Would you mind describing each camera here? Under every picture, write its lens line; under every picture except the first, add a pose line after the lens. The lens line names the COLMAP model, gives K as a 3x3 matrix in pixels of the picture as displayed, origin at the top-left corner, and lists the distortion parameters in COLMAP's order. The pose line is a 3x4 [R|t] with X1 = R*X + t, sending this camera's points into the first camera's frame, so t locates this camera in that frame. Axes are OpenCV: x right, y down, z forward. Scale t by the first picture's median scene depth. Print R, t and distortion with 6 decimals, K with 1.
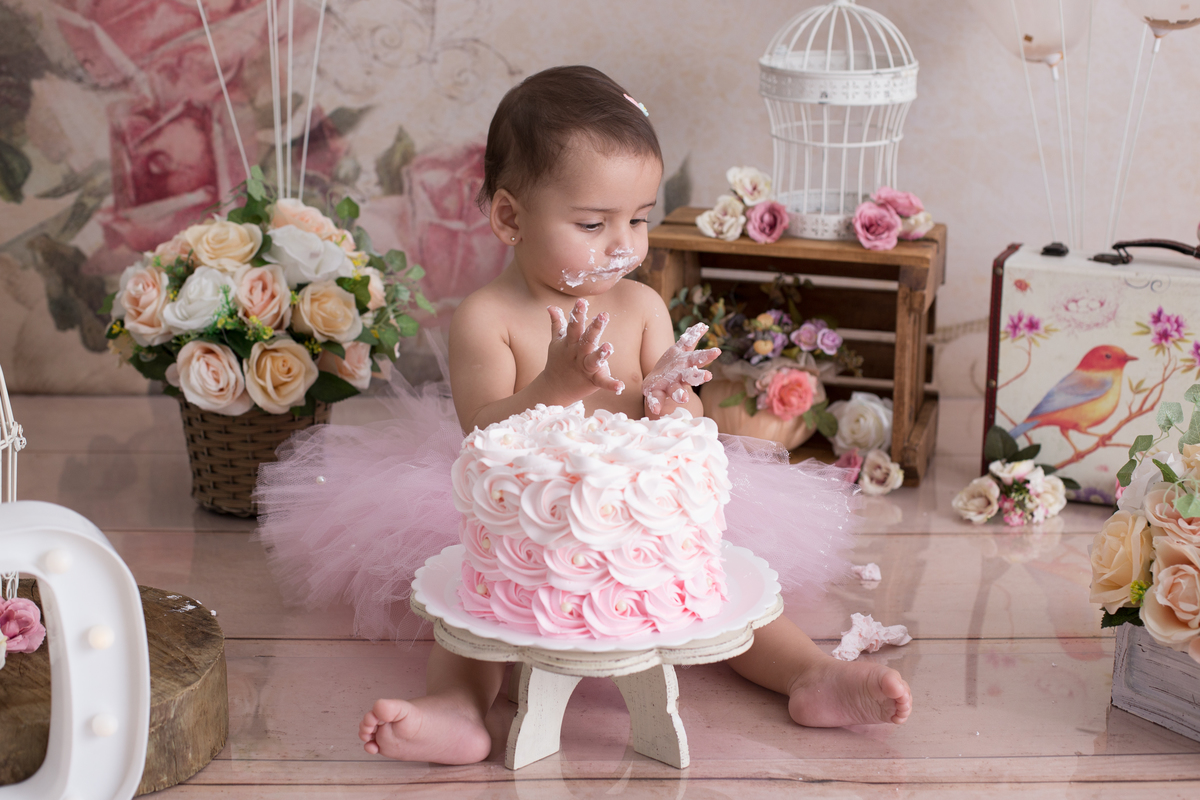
lens RADIAL K [[1808.3, 0, 600.0], [0, 1808.3, 400.0], [0, 0, 1]] dist [-0.170214, 0.118743]
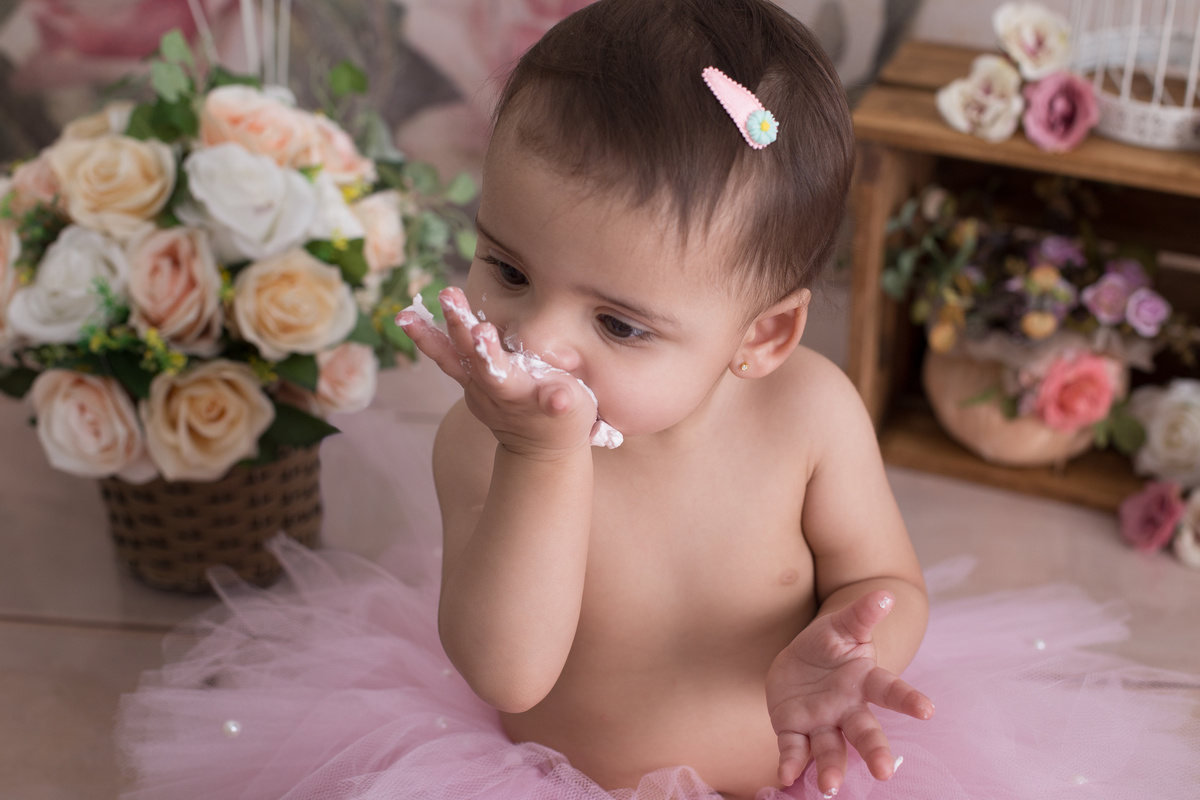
lens RADIAL K [[1808.3, 0, 600.0], [0, 1808.3, 400.0], [0, 0, 1]] dist [-0.170214, 0.118743]
pose [[0.993872, 0.044644, -0.101122, 0.007061], [-0.018362, 0.968783, 0.247228, -0.147991], [0.109003, -0.243856, 0.963666, 0.402498]]
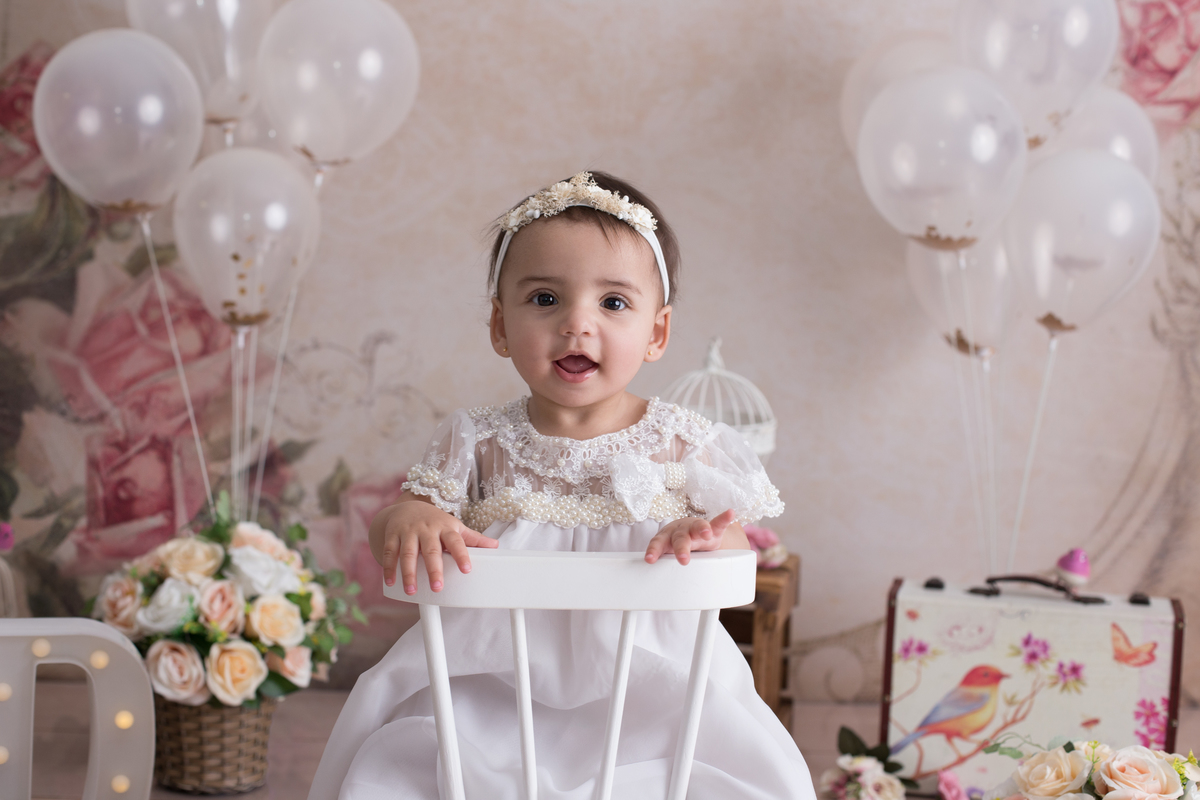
lens RADIAL K [[1739.3, 0, 598.2], [0, 1739.3, 419.0], [0, 0, 1]] dist [-0.151505, 0.021108]
pose [[0.998707, 0.027428, 0.042796, 0.008829], [-0.020458, 0.987616, -0.155548, -0.005899], [-0.046533, 0.154472, 0.986901, -0.143986]]
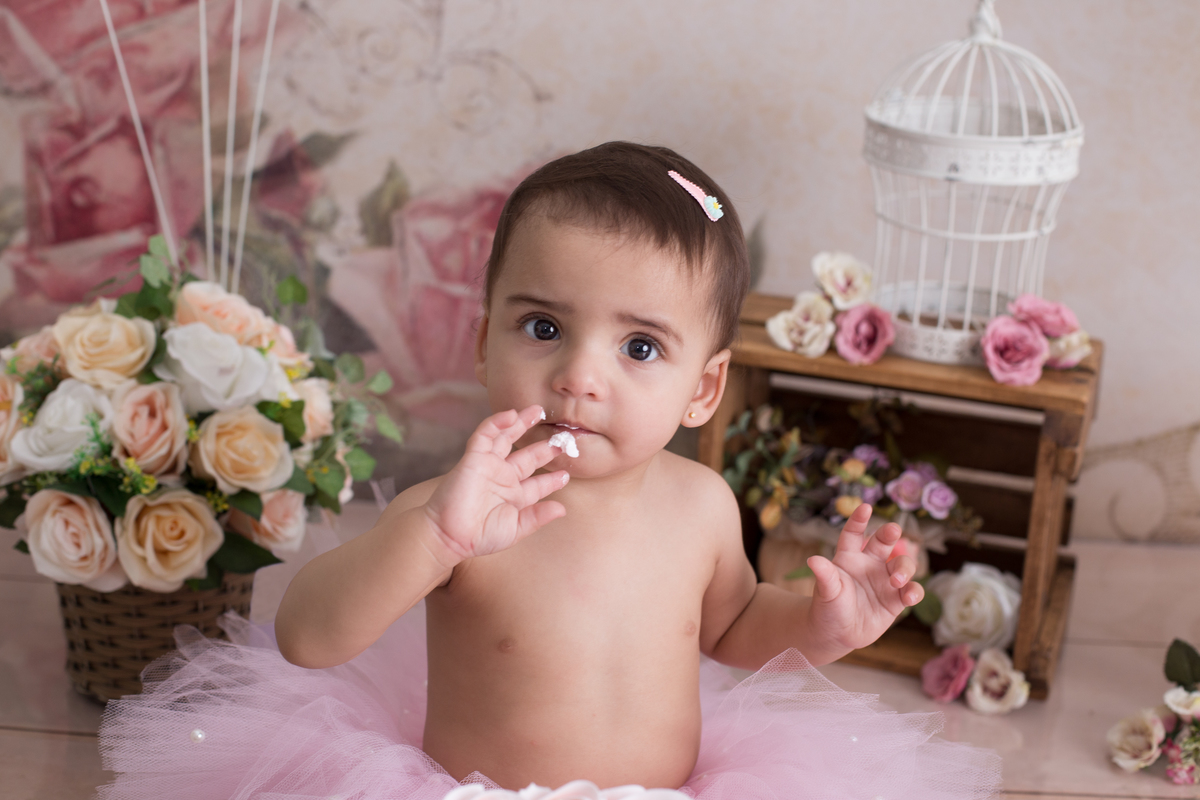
lens RADIAL K [[1780.1, 0, 600.0], [0, 1780.1, 400.0], [0, 0, 1]] dist [-0.170557, 0.104559]
pose [[0.997864, 0.052572, -0.038771, 0.015120], [-0.051477, 0.998261, 0.028734, -0.087010], [0.040214, -0.026677, 0.998835, 0.275930]]
